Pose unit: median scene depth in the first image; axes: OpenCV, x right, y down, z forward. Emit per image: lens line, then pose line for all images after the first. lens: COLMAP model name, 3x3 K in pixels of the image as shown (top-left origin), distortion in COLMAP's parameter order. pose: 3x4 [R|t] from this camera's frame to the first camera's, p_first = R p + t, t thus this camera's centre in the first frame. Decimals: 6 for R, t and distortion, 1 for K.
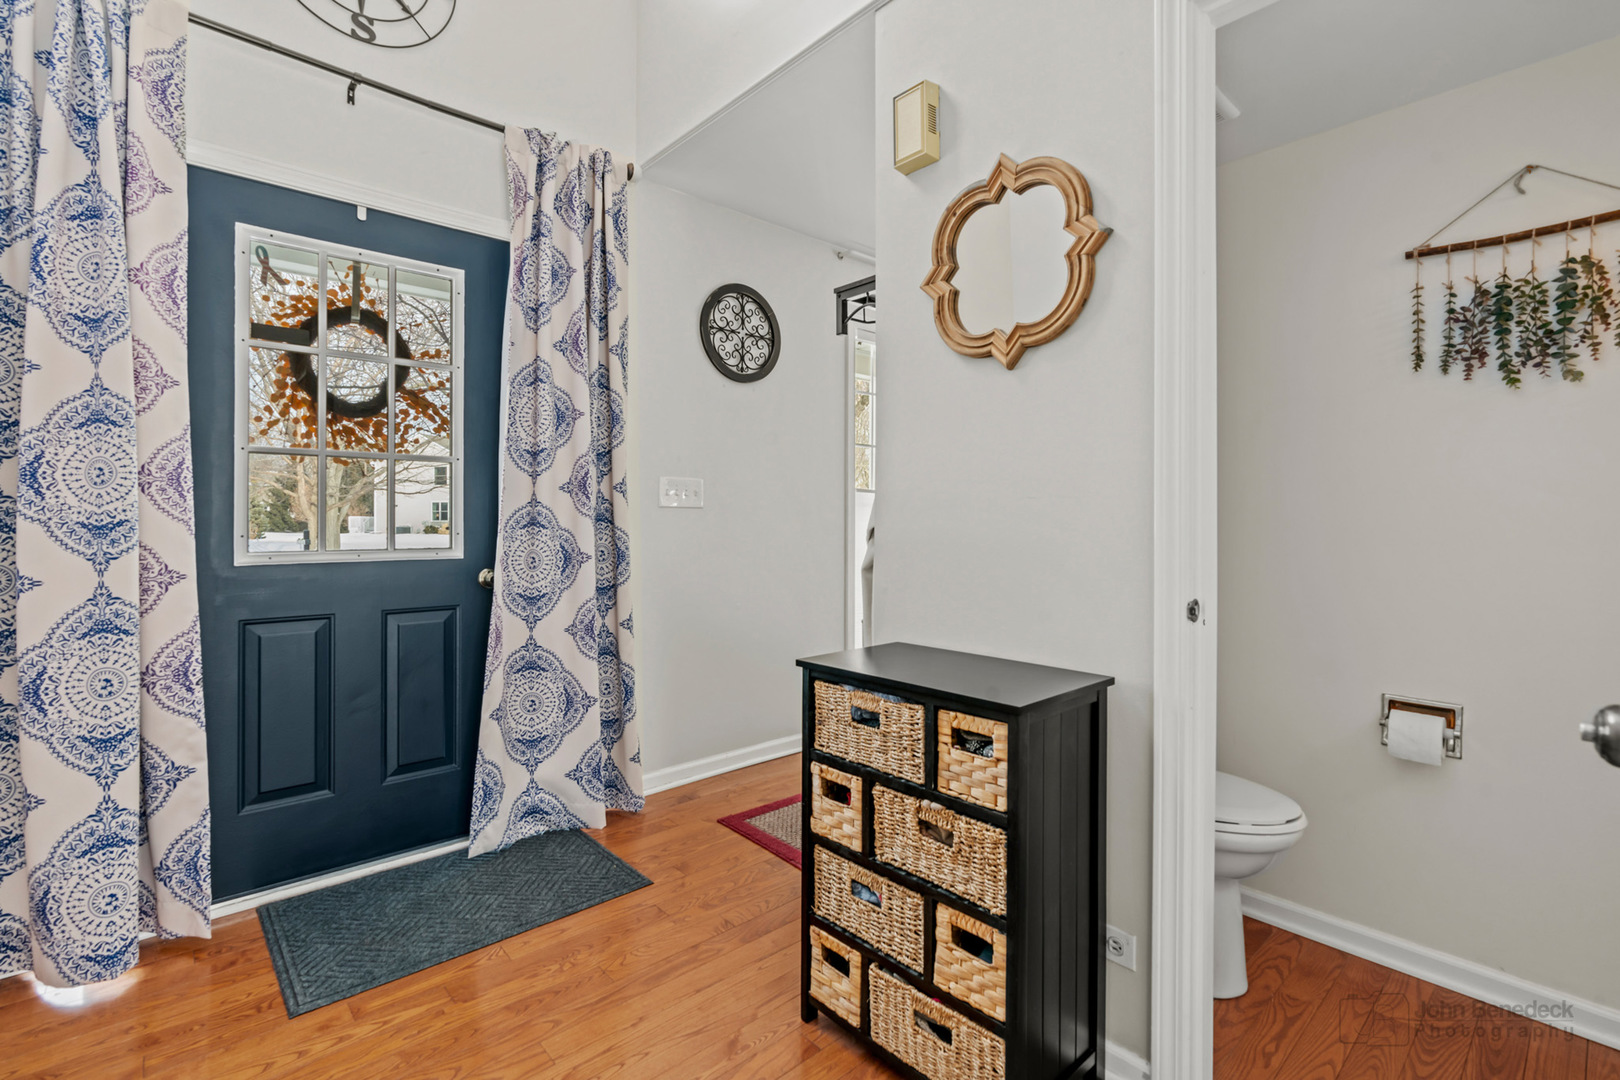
lens RADIAL K [[729.7, 0, 803.8], [0, 729.7, 543.7], [0, 0, 1]] dist [-0.001683, -0.000367]
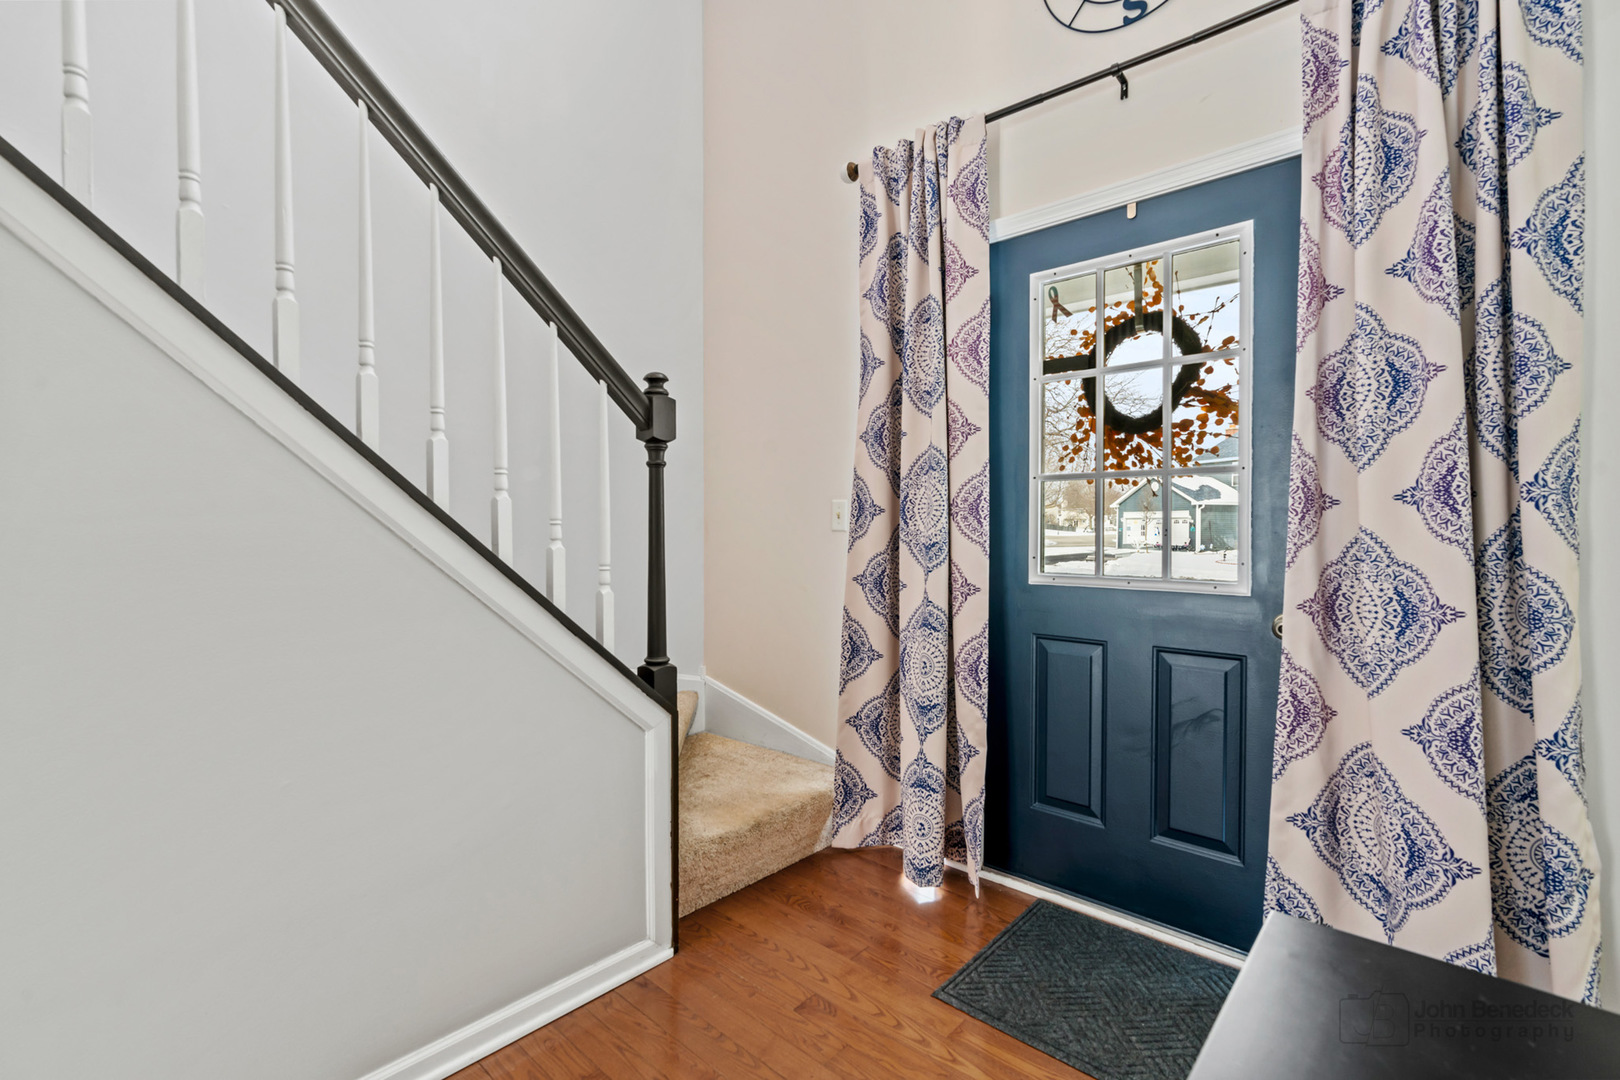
lens RADIAL K [[733.5, 0, 811.8], [0, 733.5, 544.7], [0, 0, 1]] dist [-0.015689, 0.008724]
pose [[0.093967, 0.026684, -0.995218, 0.298578], [-0.036232, 0.999070, 0.023366, -0.043316], [0.994916, 0.033863, 0.094847, 0.562952]]
